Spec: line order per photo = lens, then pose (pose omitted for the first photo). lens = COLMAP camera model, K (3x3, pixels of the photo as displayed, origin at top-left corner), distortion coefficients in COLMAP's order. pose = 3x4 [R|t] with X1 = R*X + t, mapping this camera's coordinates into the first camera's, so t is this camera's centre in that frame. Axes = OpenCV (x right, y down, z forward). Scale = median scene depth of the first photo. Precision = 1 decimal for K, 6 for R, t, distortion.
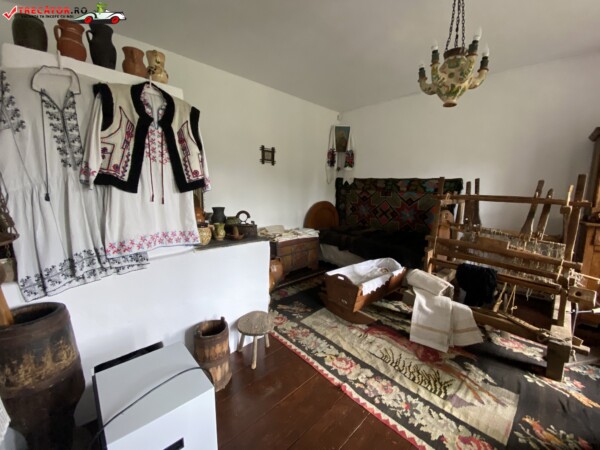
lens RADIAL K [[242.5, 0, 297.1], [0, 242.5, 225.6], [0, 0, 1]] dist [0.016902, -0.018513]
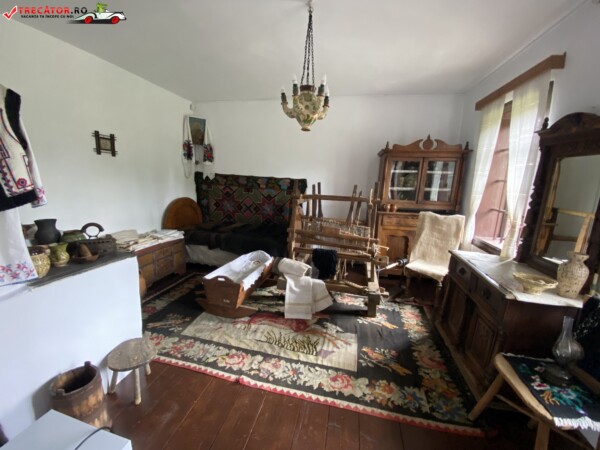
lens RADIAL K [[242.5, 0, 297.2], [0, 242.5, 225.5], [0, 0, 1]] dist [0.016902, -0.018513]
pose [[0.830419, -0.090802, 0.549690, -0.142178], [0.064926, 0.995679, 0.066391, -0.083396], [-0.553343, -0.019443, 0.832726, -0.034113]]
